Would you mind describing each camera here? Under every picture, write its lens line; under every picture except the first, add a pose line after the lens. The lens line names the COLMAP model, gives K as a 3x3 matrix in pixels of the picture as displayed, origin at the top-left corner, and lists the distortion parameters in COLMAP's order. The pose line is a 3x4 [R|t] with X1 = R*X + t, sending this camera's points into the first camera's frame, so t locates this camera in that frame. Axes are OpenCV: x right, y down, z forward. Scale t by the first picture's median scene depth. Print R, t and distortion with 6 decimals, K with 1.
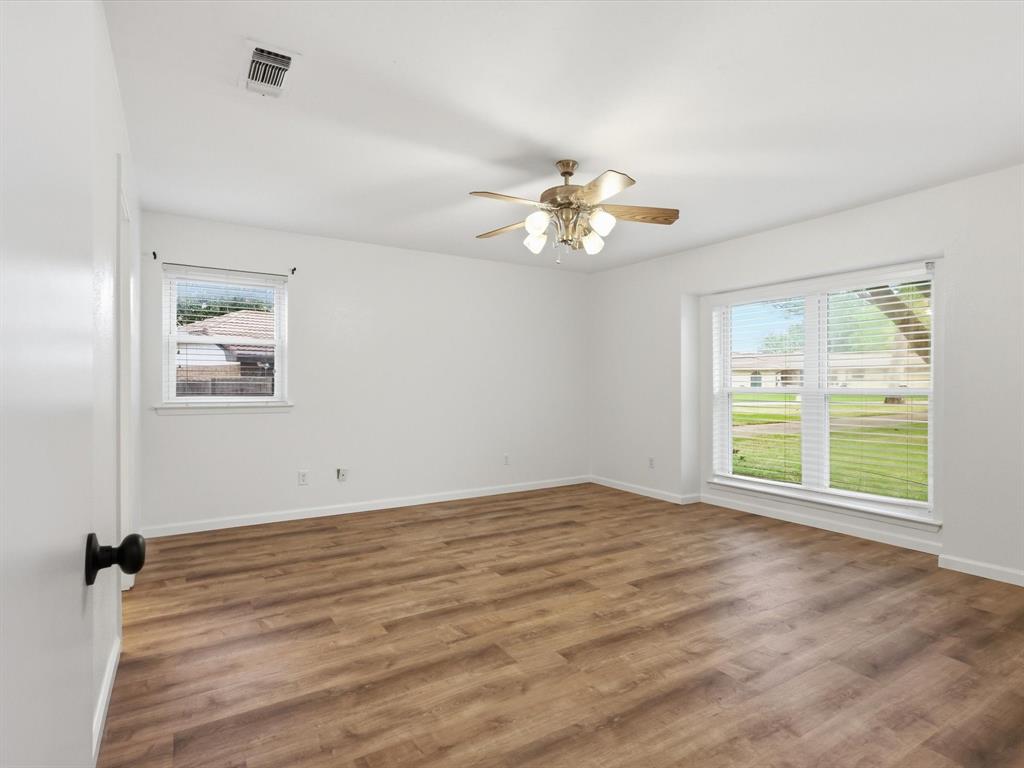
lens RADIAL K [[538.9, 0, 518.5], [0, 538.9, 387.1], [0, 0, 1]] dist [-0.001803, 0.003049]
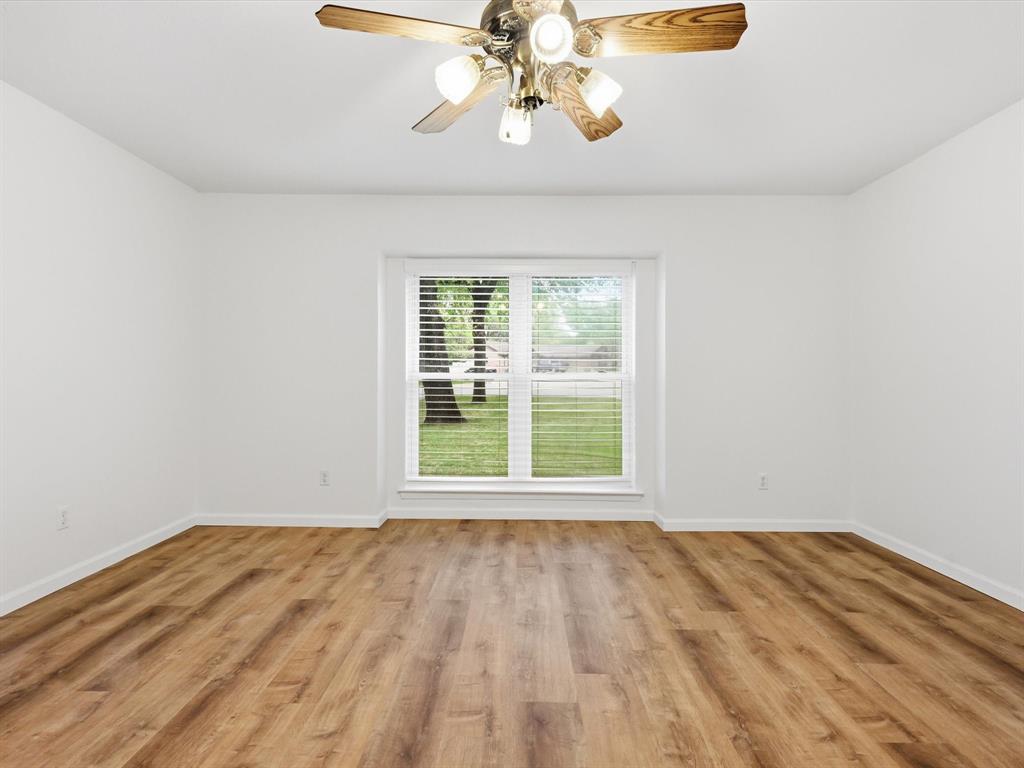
lens RADIAL K [[538.9, 0, 511.6], [0, 538.9, 380.4], [0, 0, 1]] dist [-0.001803, 0.003049]
pose [[0.551261, -0.005131, 0.834317, -0.378698], [-0.000215, 0.999980, 0.006291, 0.010157], [-0.834333, -0.003648, 0.551249, 0.714802]]
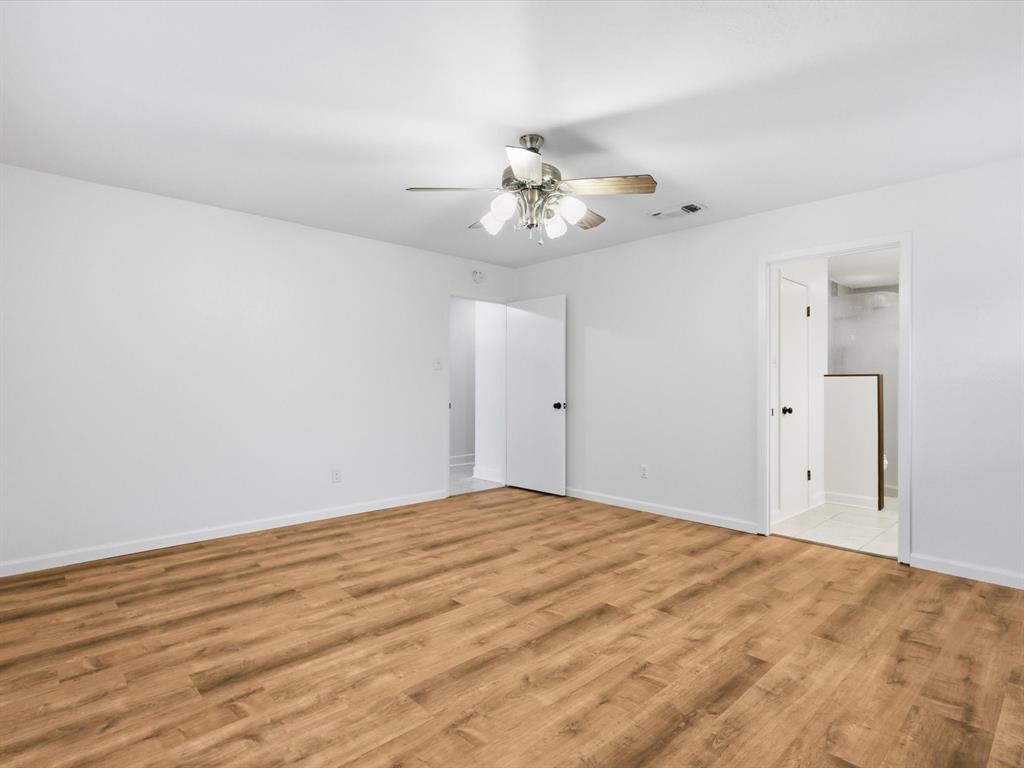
lens RADIAL K [[538.9, 0, 510.3], [0, 538.9, 382.5], [0, 0, 1]] dist [-0.001803, 0.003049]
pose [[-0.983785, -0.005227, -0.179274, 0.288751], [-0.005570, 0.999983, 0.001408, -0.005960], [0.179263, 0.002384, -0.983798, 1.898960]]
